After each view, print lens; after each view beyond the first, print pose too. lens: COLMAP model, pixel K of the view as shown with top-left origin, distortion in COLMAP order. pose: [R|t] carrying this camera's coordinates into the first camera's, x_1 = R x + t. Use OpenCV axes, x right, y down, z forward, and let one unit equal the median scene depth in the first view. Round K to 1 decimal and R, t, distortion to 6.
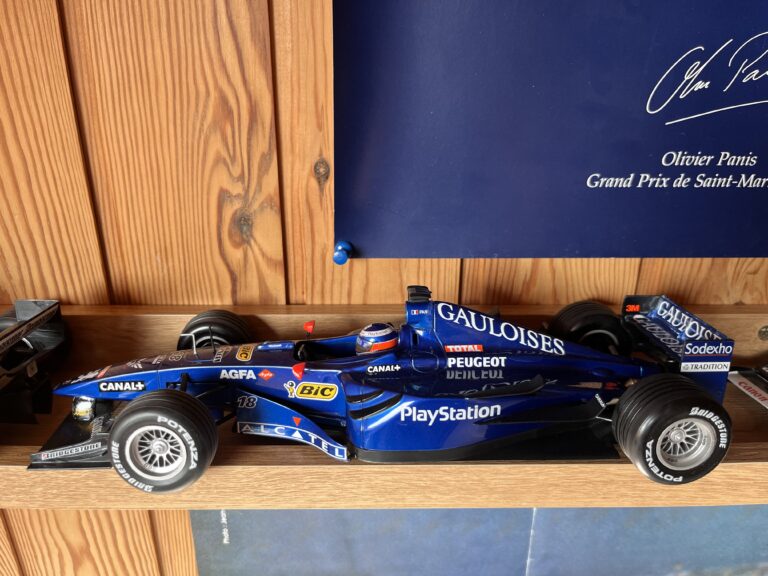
lens RADIAL K [[606.9, 0, 386.2], [0, 606.9, 287.1], [0, 0, 1]] dist [0.025673, -0.088390]
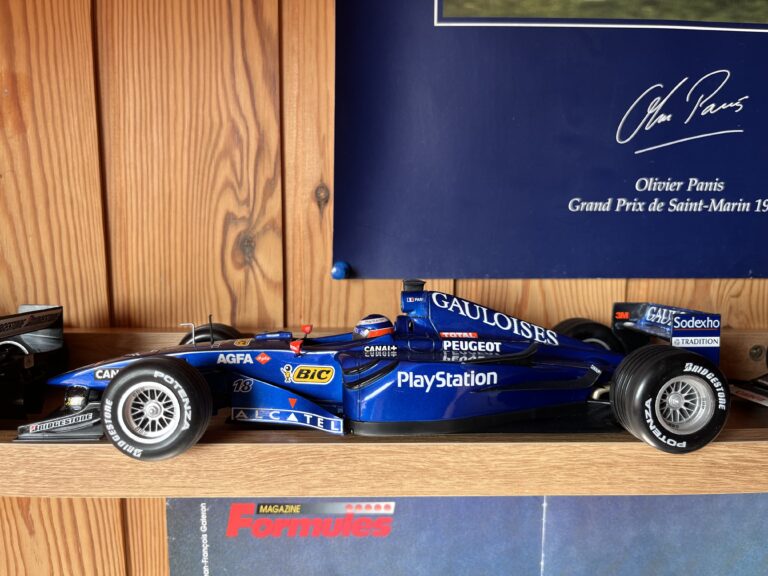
lens RADIAL K [[606.9, 0, 386.0], [0, 606.9, 282.0], [0, 0, 1]] dist [0.025673, -0.088390]
pose [[0.999956, -0.001920, 0.009161, -0.003028], [0.004128, 0.968879, -0.247499, 0.239227], [-0.008401, 0.247526, 0.968845, -0.006916]]
